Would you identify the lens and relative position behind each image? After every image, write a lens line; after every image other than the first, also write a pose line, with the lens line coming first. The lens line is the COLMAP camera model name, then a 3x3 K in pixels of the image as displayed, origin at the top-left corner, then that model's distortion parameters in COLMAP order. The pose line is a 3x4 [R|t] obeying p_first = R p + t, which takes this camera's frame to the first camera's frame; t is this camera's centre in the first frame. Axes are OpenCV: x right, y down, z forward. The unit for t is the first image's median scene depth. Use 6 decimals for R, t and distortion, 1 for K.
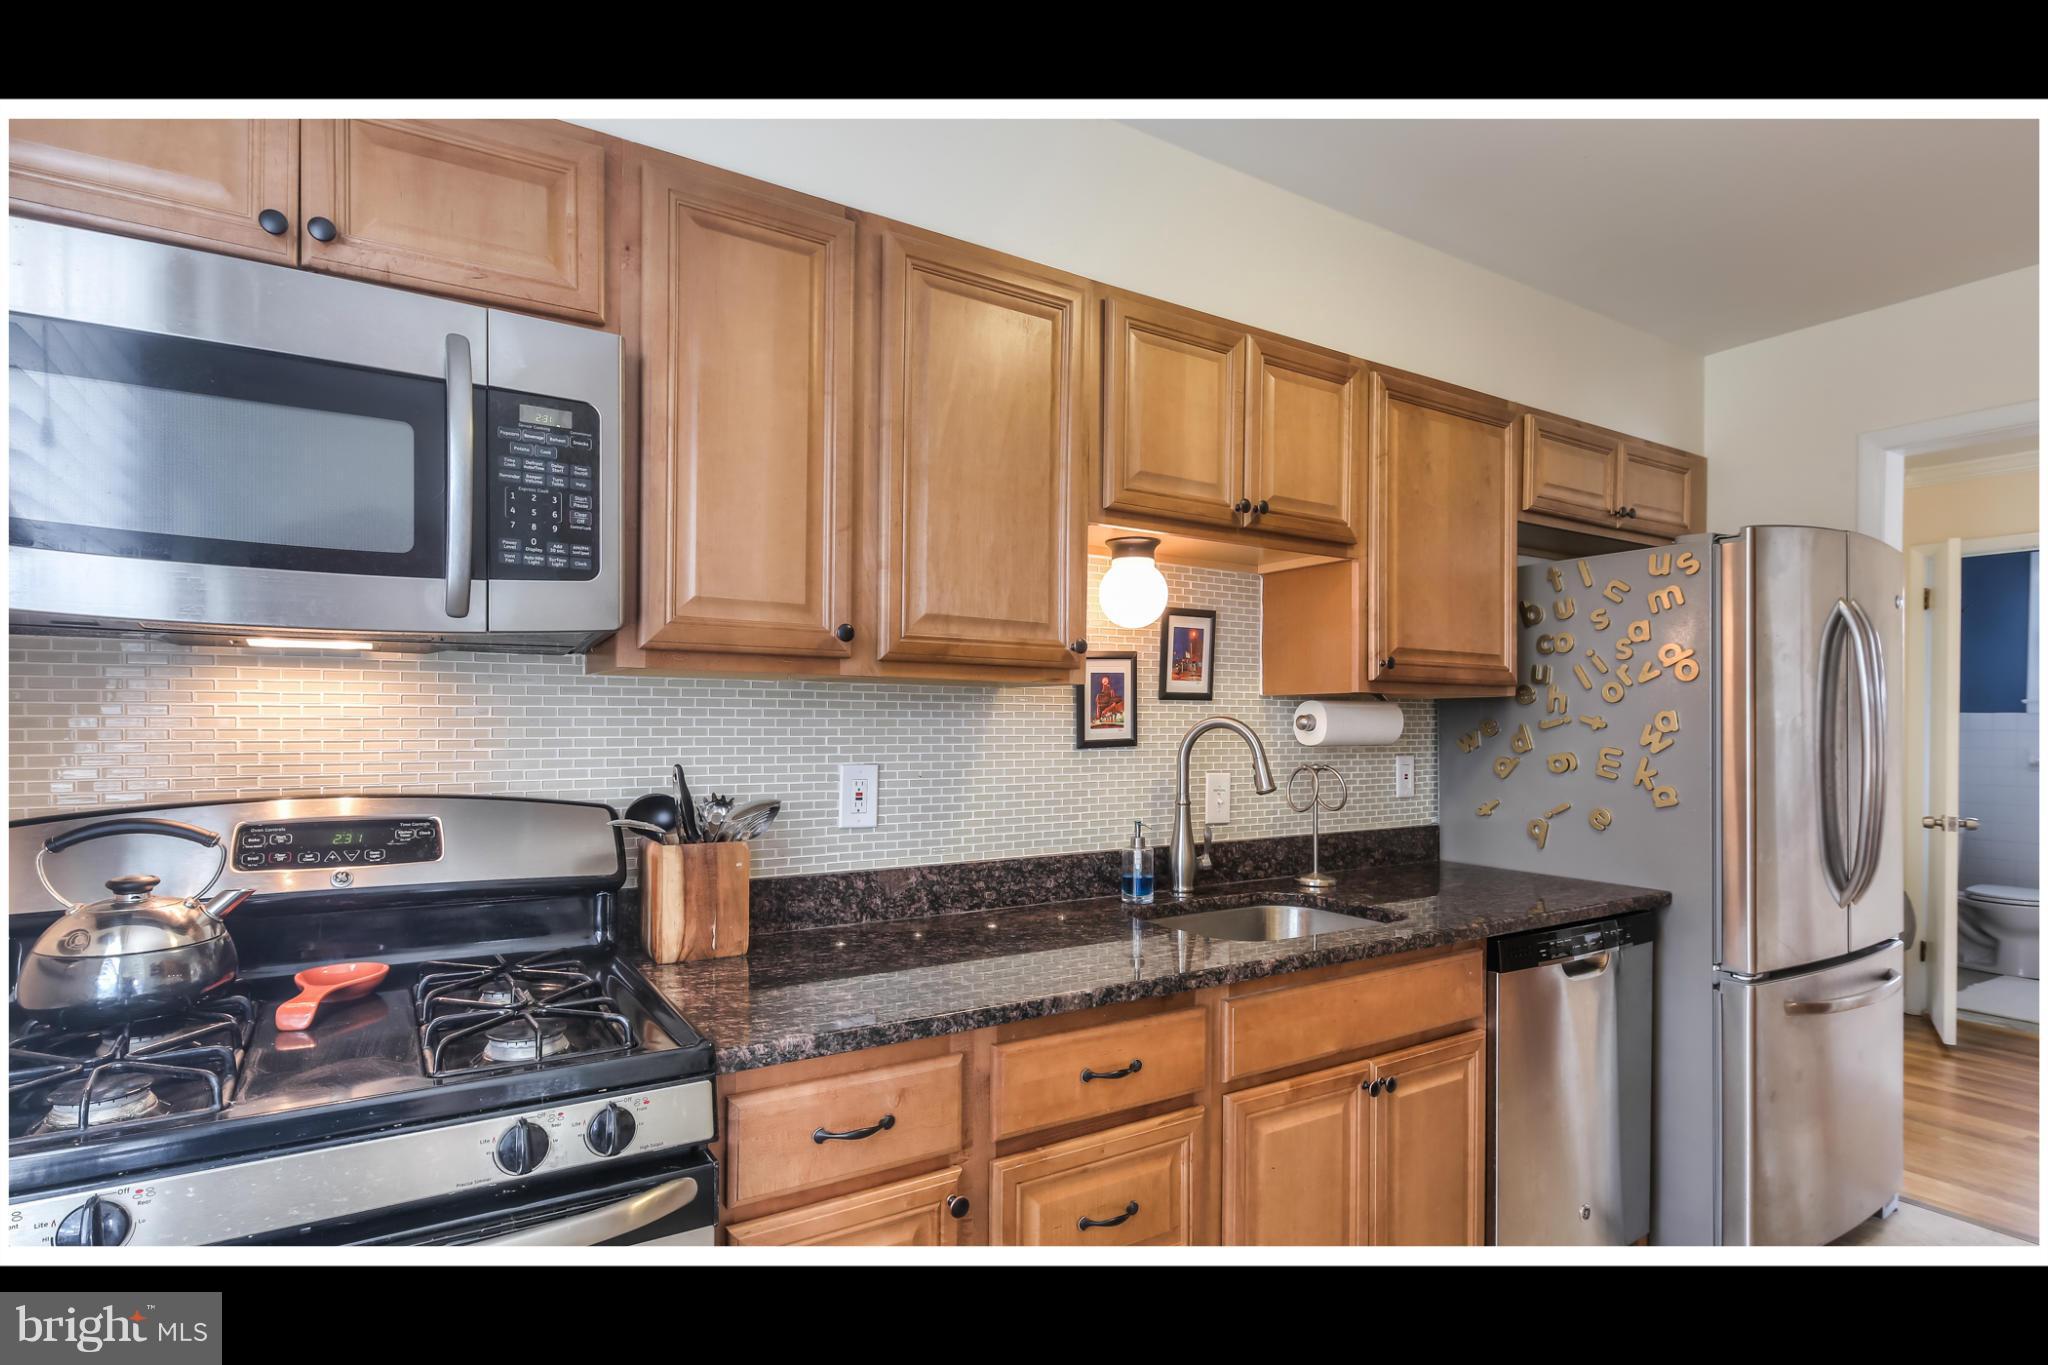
lens RADIAL K [[1019.4, 0, 1017.0], [0, 1019.4, 729.2], [0, 0, 1]] dist [0.025799, -0.000128]
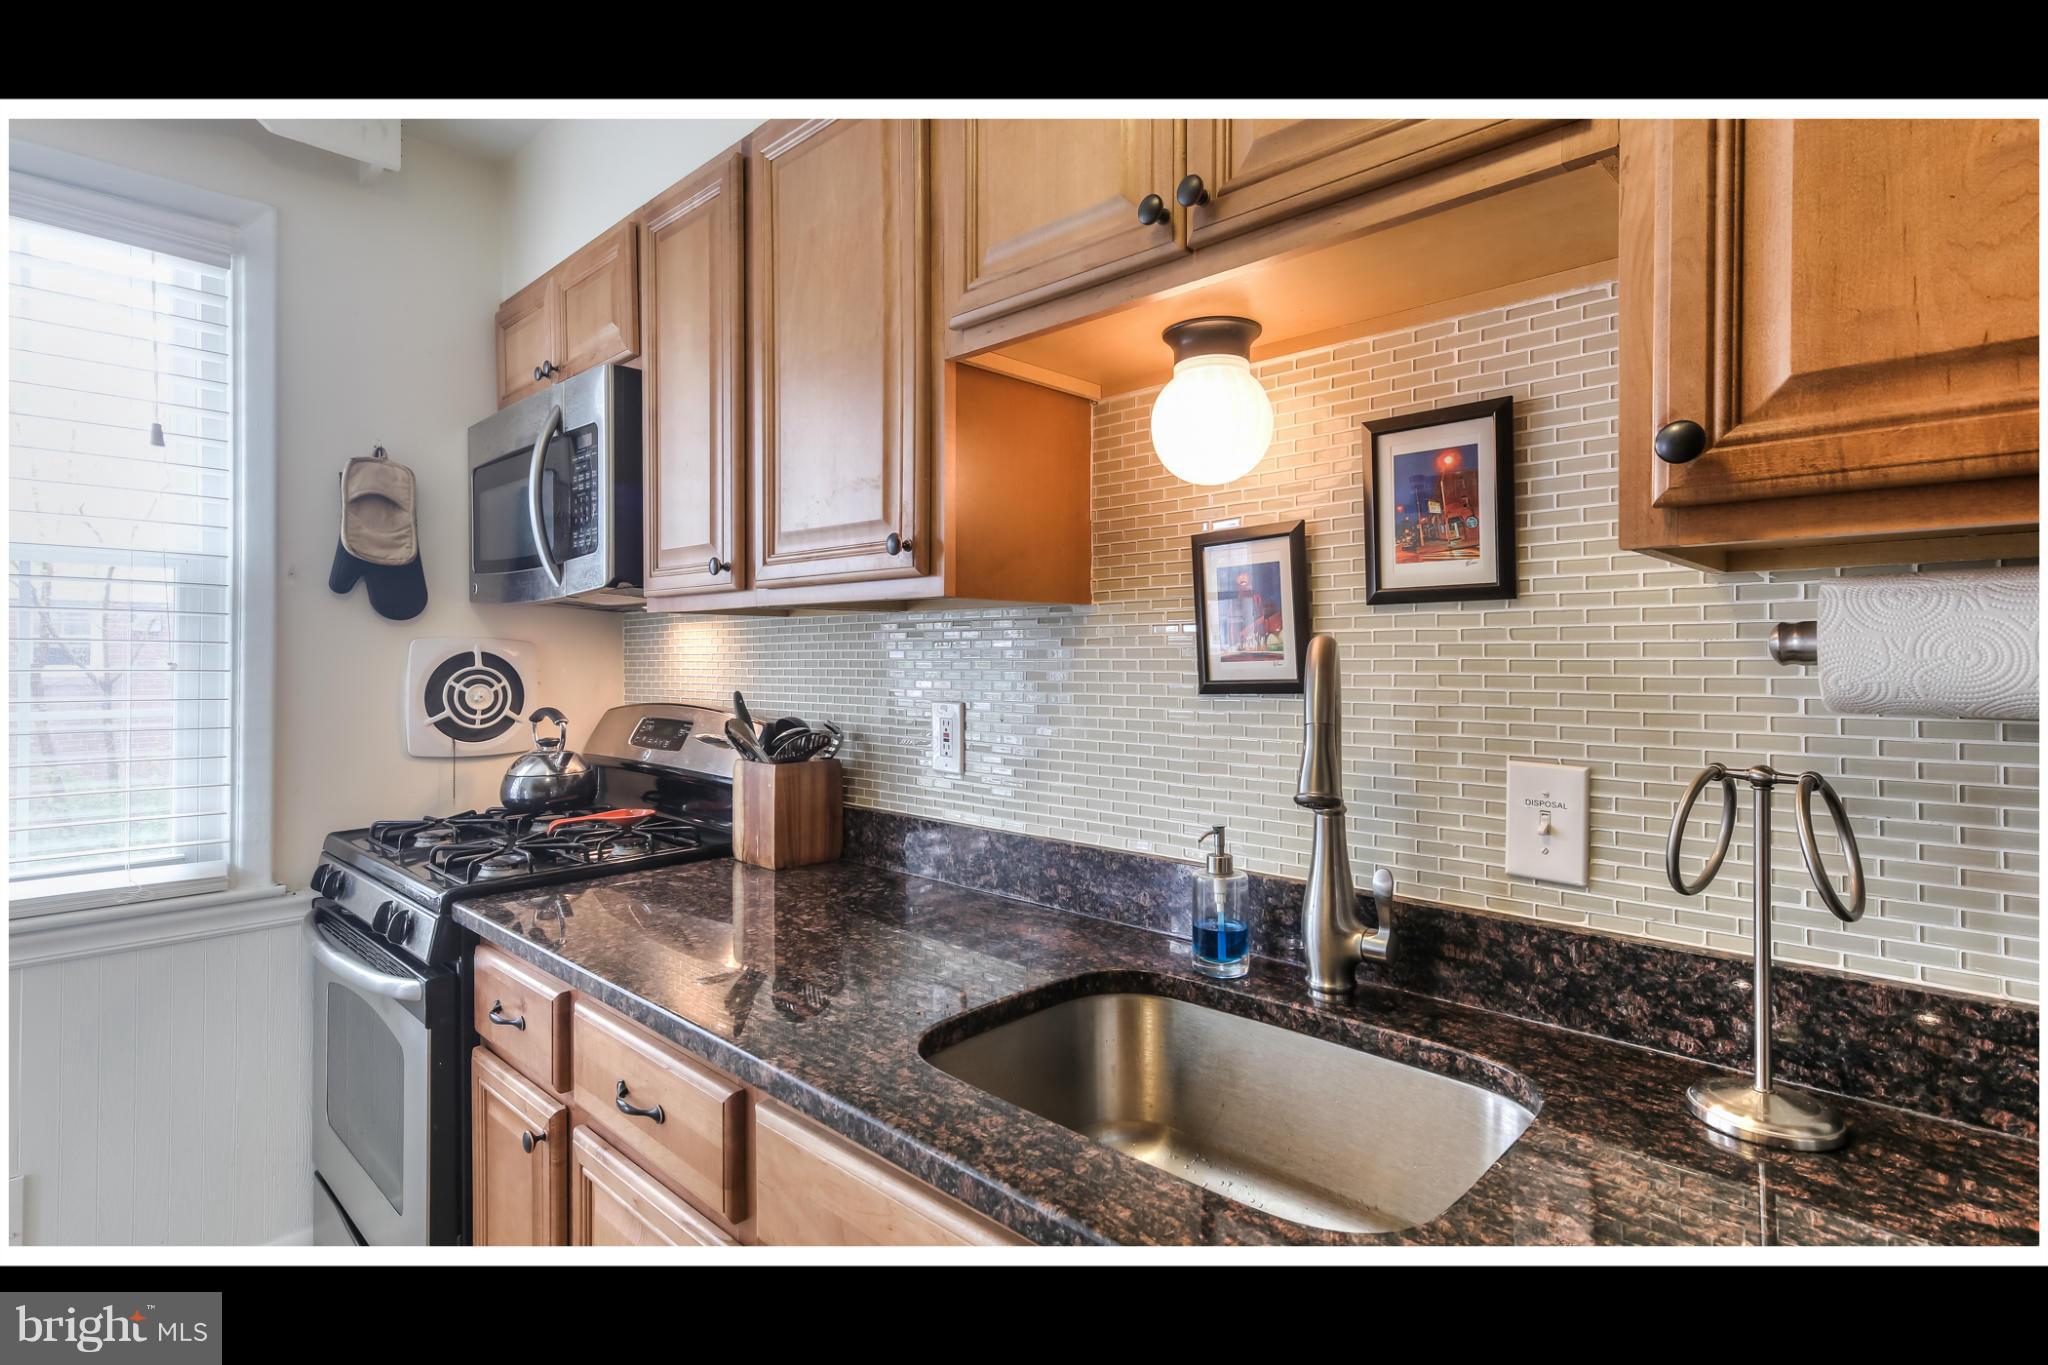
lens RADIAL K [[1000.6, 0, 1013.9], [0, 1000.6, 655.6], [0, 0, 1]] dist [0.024590, -0.000752]
pose [[0.231046, -0.005979, -0.972925, 0.580827], [-0.002737, 0.999973, -0.006795, 0.000364], [0.972939, 0.004233, 0.231023, 0.702862]]
